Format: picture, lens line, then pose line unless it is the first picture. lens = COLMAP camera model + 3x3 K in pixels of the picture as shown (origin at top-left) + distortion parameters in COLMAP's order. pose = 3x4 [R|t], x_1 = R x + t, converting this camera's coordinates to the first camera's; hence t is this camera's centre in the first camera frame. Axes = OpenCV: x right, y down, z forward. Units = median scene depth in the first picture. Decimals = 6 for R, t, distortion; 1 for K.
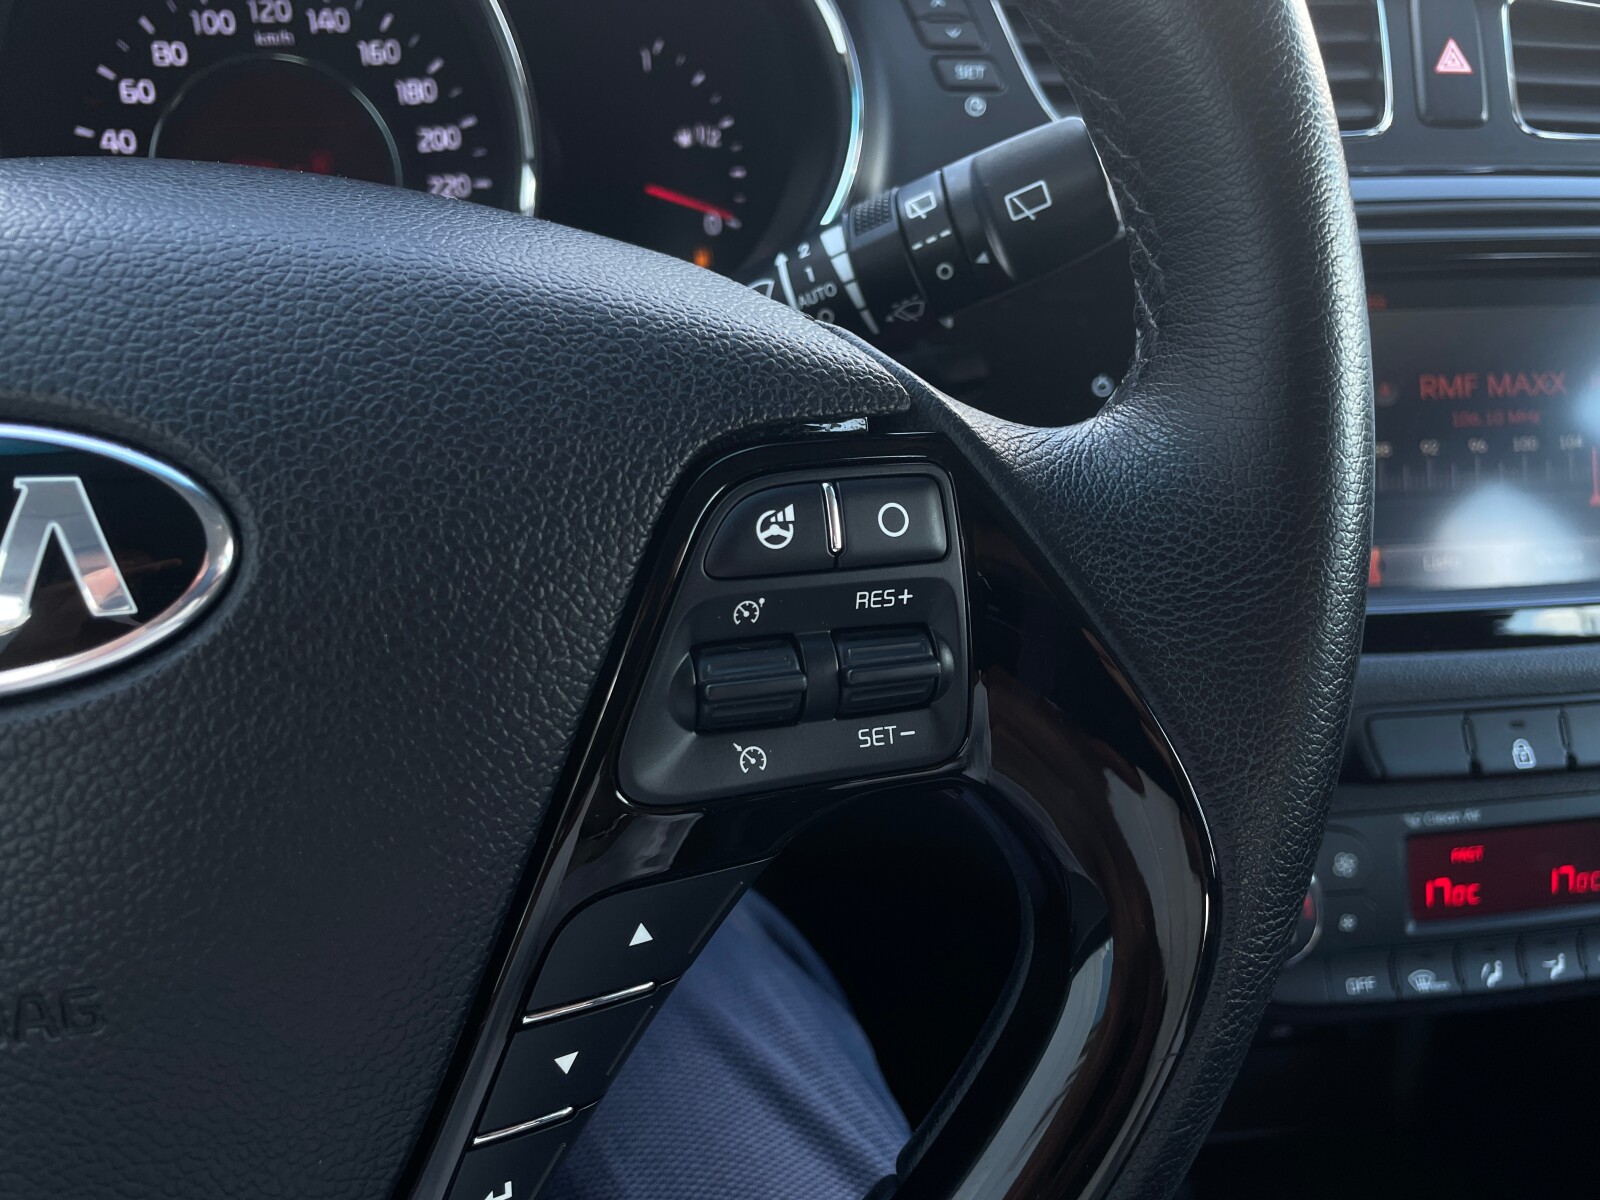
lens RADIAL K [[1214.9, 0, 775.6], [0, 1214.9, 590.5], [0, 0, 1]] dist [0.071893, -0.109423]
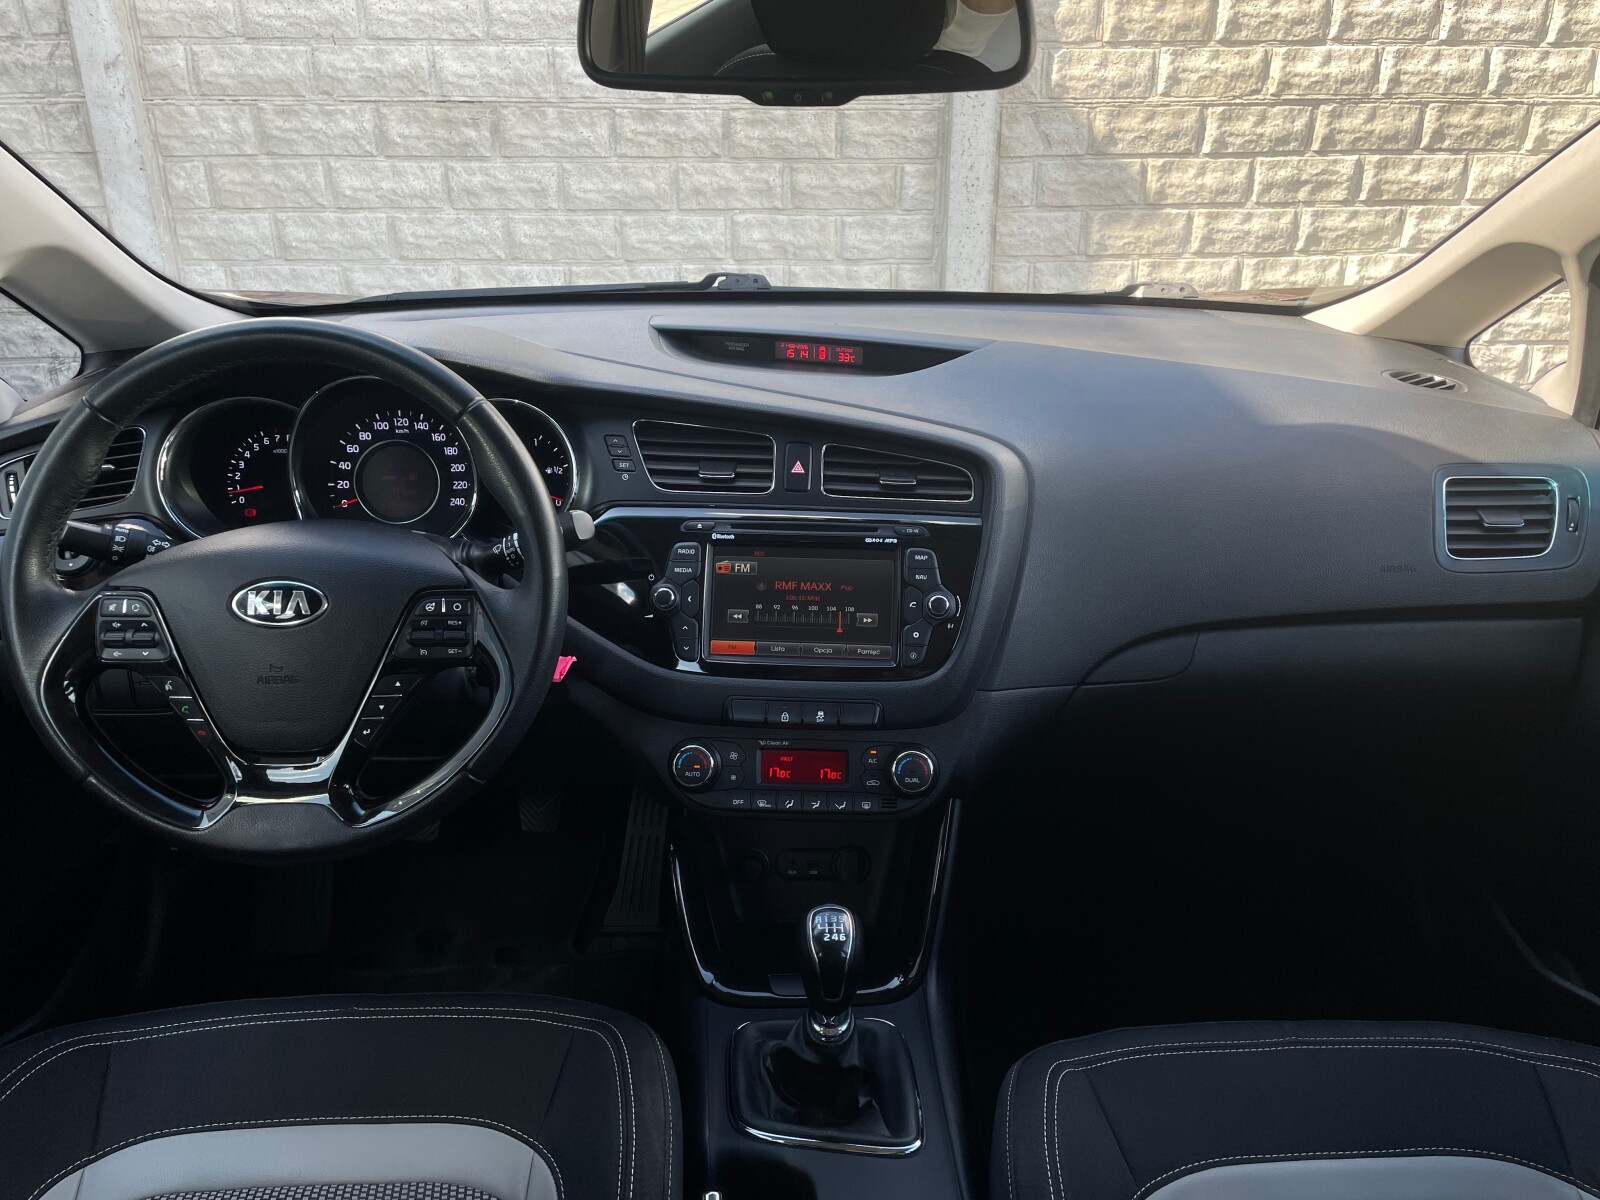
lens RADIAL K [[1207.3, 0, 802.3], [0, 1207.3, 617.0], [0, 0, 1]] dist [0.089842, -0.106298]
pose [[0.984937, 0.073533, -0.156501, 2.312588], [-0.085855, 0.993594, -0.073477, 0.228930], [0.150096, 0.085807, 0.984941, -3.778661]]
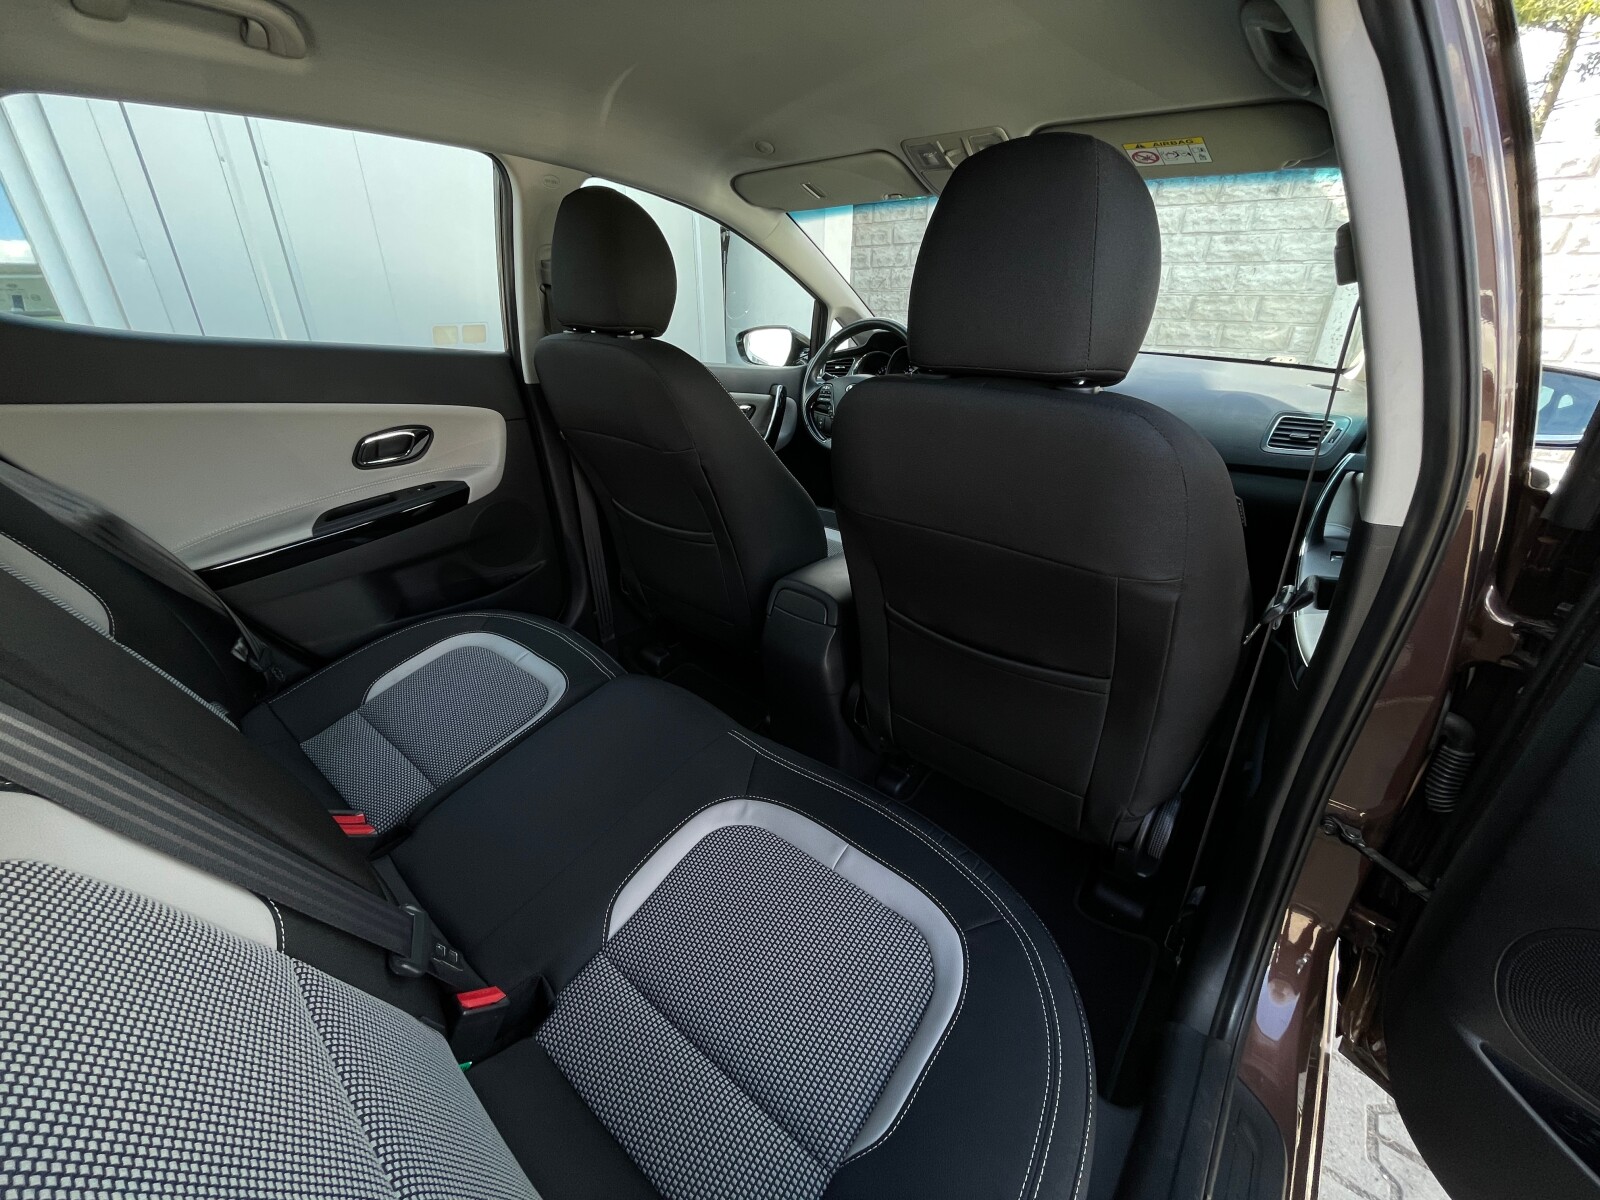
lens RADIAL K [[645.3, 0, 796.5], [0, 645.3, 602.0], [0, 0, 1]] dist [0.000081, 0.003096]
pose [[0.612396, 0.346248, -0.710692, 7.373678], [-0.388458, 0.914764, 0.110941, 2.325415], [0.688528, 0.208134, 0.694701, -6.336554]]
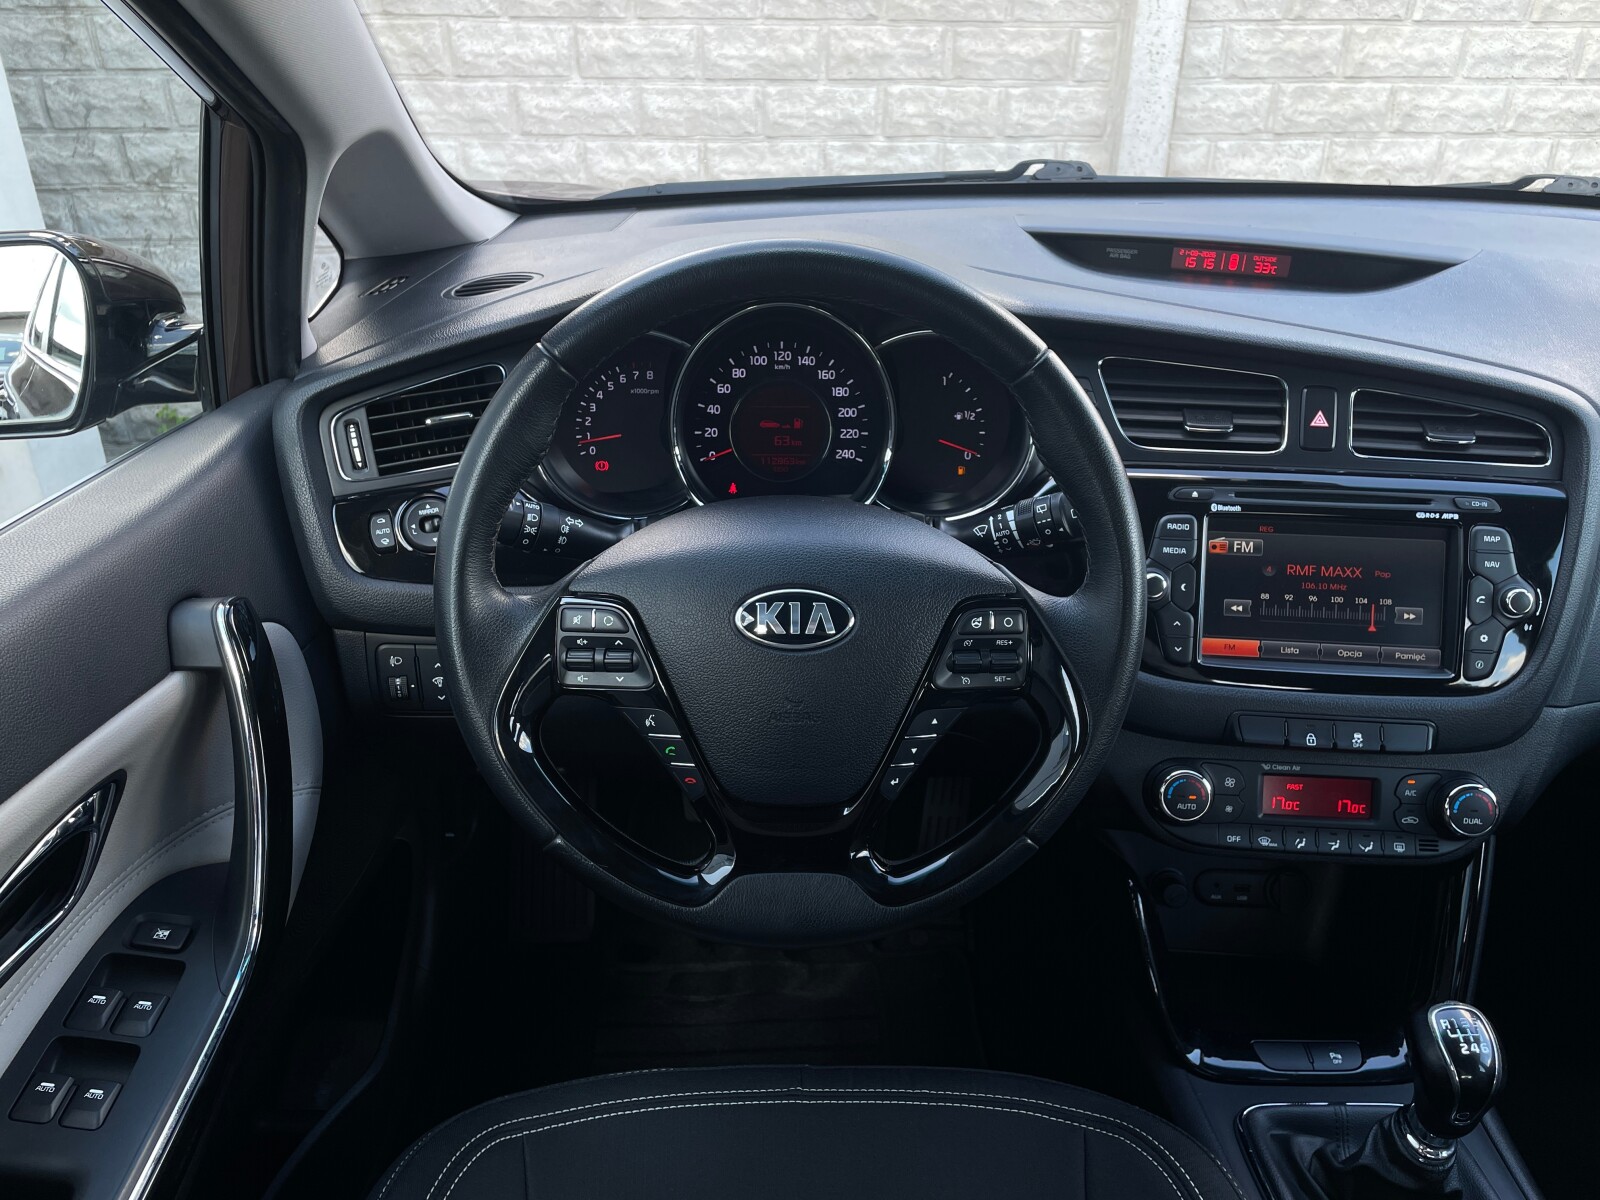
lens RADIAL K [[1208.8, 0, 797.9], [0, 1208.8, 593.1], [0, 0, 1]] dist [0.110661, -0.144945]
pose [[0.982553, 0.096927, -0.158728, 0.043840], [-0.097852, 0.995199, 0.002001, -0.096851], [0.158160, 0.013566, 0.987320, -2.950914]]
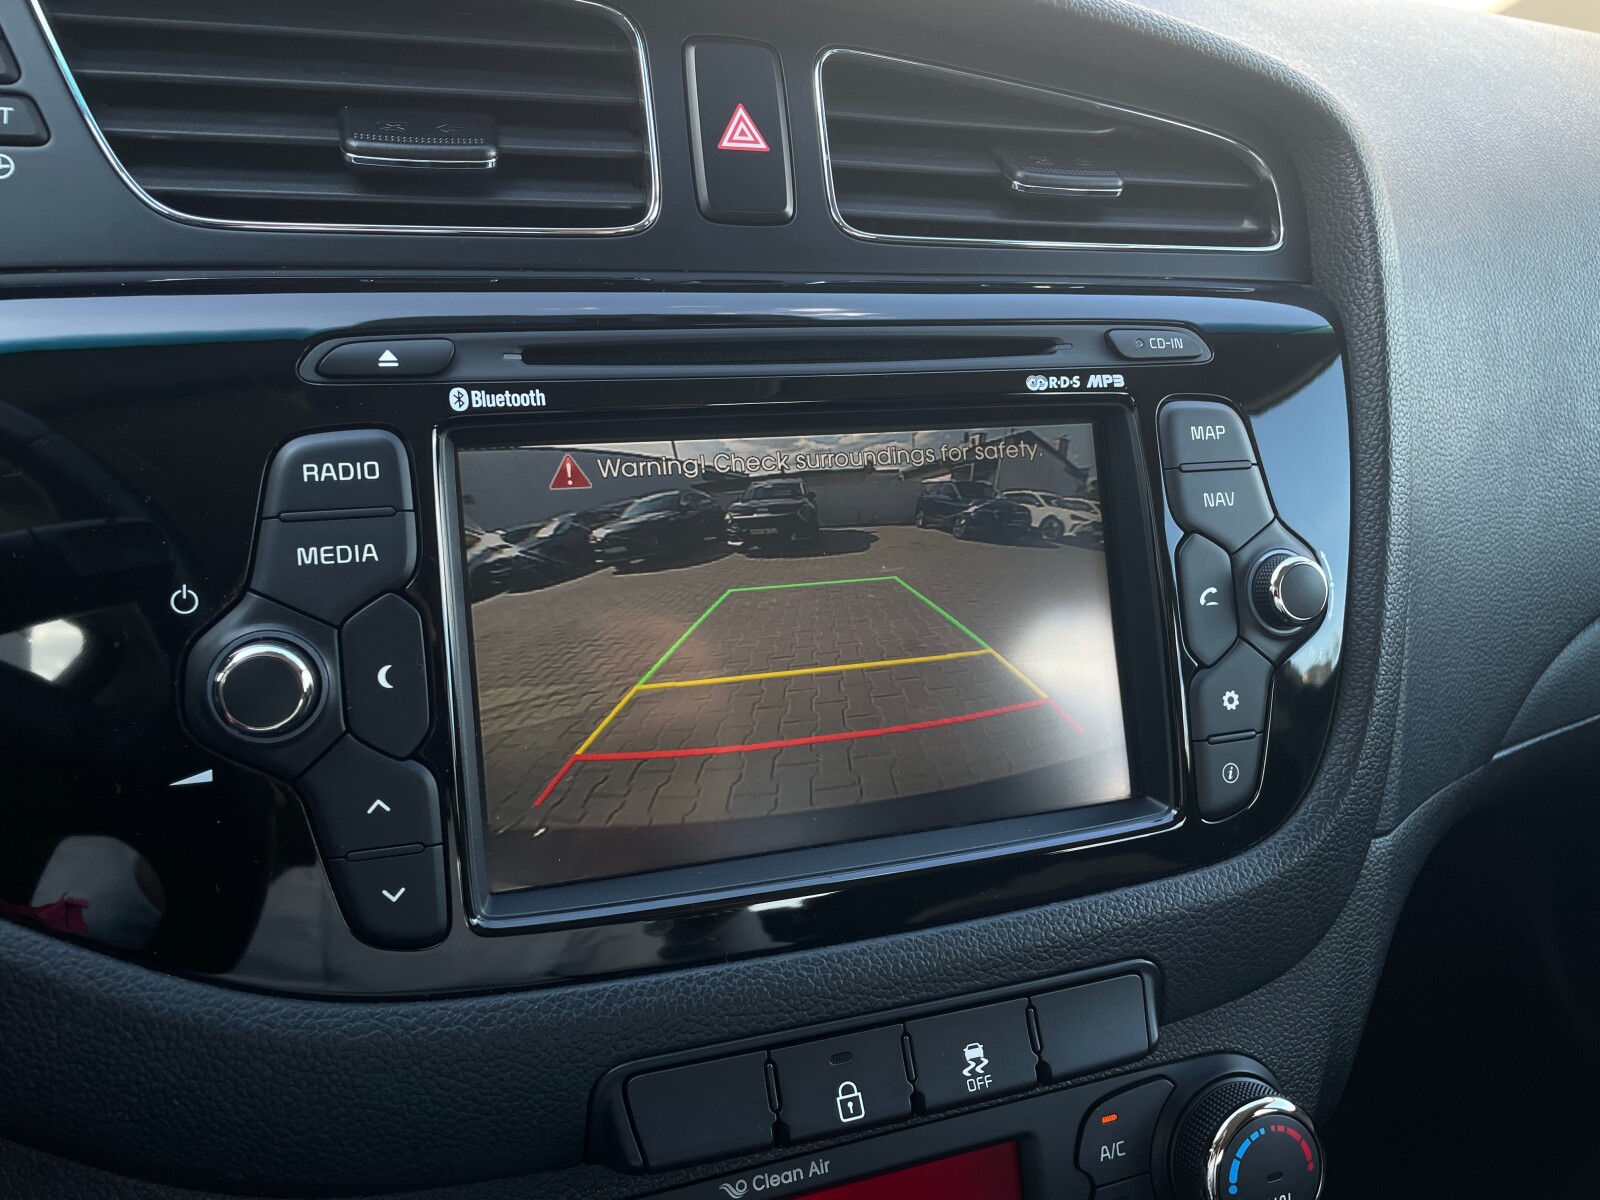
lens RADIAL K [[1216.0, 0, 800.0], [0, 1216.0, 600.0], [0, 0, 1]] dist [0.079298, -0.113436]
pose [[0.974942, -0.033208, 0.219965, 0.946688], [0.044862, 0.997830, -0.048199, -0.262057], [-0.217887, 0.056859, 0.974316, 0.656437]]
